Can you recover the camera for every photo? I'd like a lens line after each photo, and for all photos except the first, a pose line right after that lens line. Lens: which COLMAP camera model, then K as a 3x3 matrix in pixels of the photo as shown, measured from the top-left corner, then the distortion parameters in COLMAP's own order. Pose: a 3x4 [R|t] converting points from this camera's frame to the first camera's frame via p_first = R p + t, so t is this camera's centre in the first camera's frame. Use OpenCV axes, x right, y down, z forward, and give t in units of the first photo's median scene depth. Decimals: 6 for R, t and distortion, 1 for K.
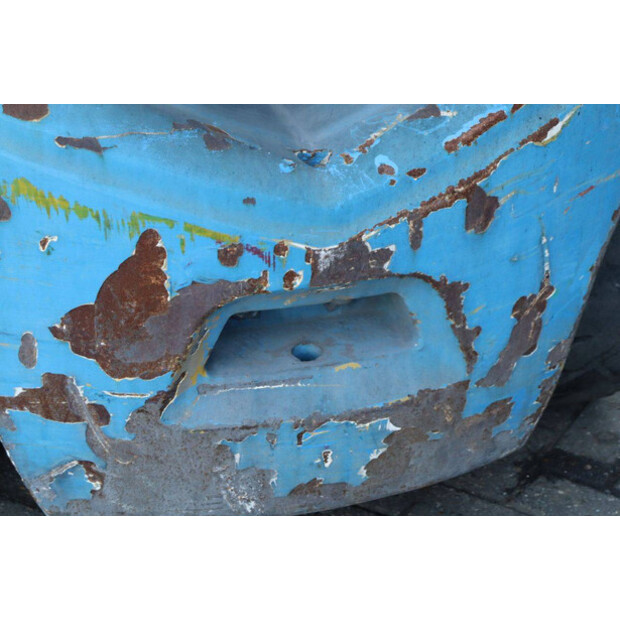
lens RADIAL K [[1451.6, 0, 319.4], [0, 1451.6, 310.5], [0, 0, 1]] dist [0.385598, 0.413697]
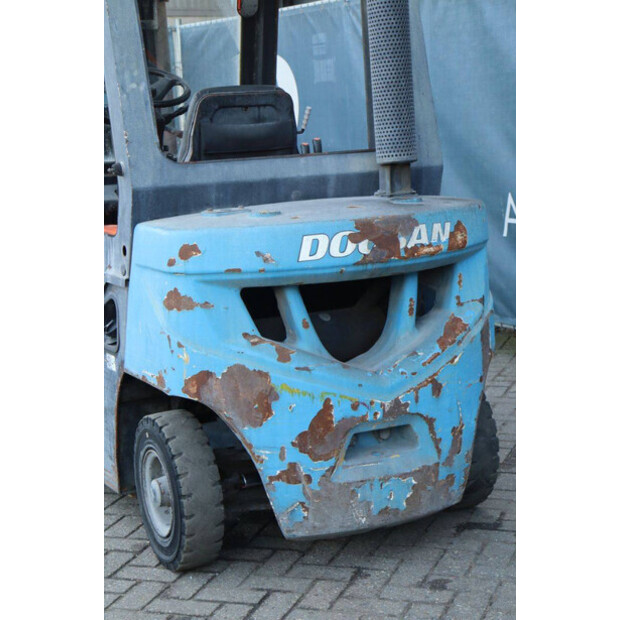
lens RADIAL K [[1304.6, 0, 310.0], [0, 1304.6, 310.0], [0, 0, 1]] dist [0.290706, 0.206130]
pose [[0.980988, -0.087361, 0.173293, -0.532873], [0.143126, 0.928727, -0.342024, 0.598369], [-0.131062, 0.360324, 0.923574, -1.275503]]
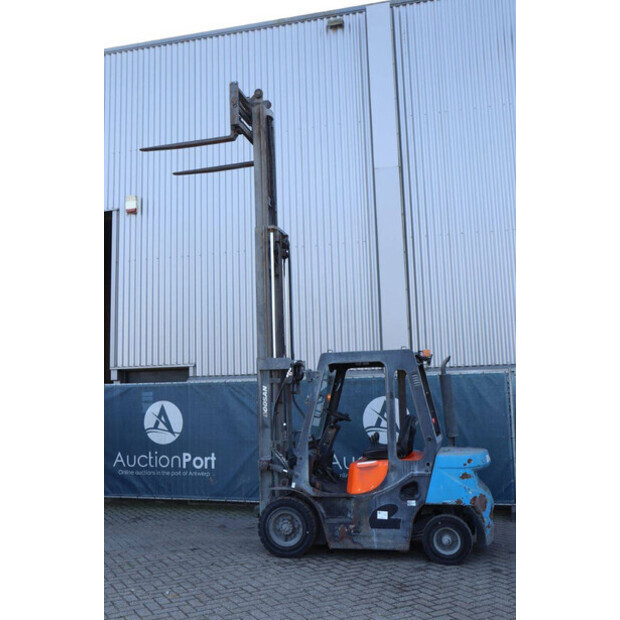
lens RADIAL K [[648.1, 0, 302.6], [0, 648.1, 310.5], [0, 0, 1]] dist [-0.051986, 0.024666]
pose [[0.528414, 0.098110, 0.843299, -4.320278], [0.446794, 0.812486, -0.374488, -0.047241], [-0.721910, 0.574665, 0.385494, -0.466456]]
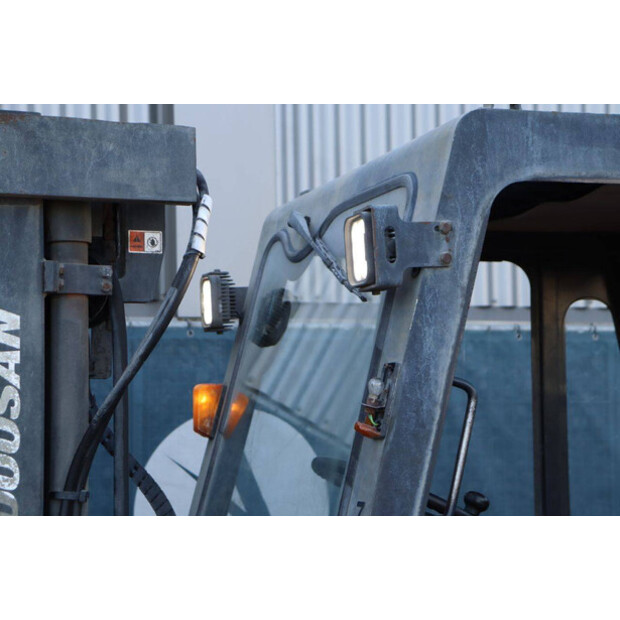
lens RADIAL K [[1451.6, 0, 319.4], [0, 1451.6, 310.5], [0, 0, 1]] dist [0.385598, 0.413697]
pose [[-0.036187, 0.070835, 0.996831, -2.082549], [0.505684, 0.861653, -0.042872, -1.204137], [-0.861960, 0.502530, -0.067001, 1.594907]]
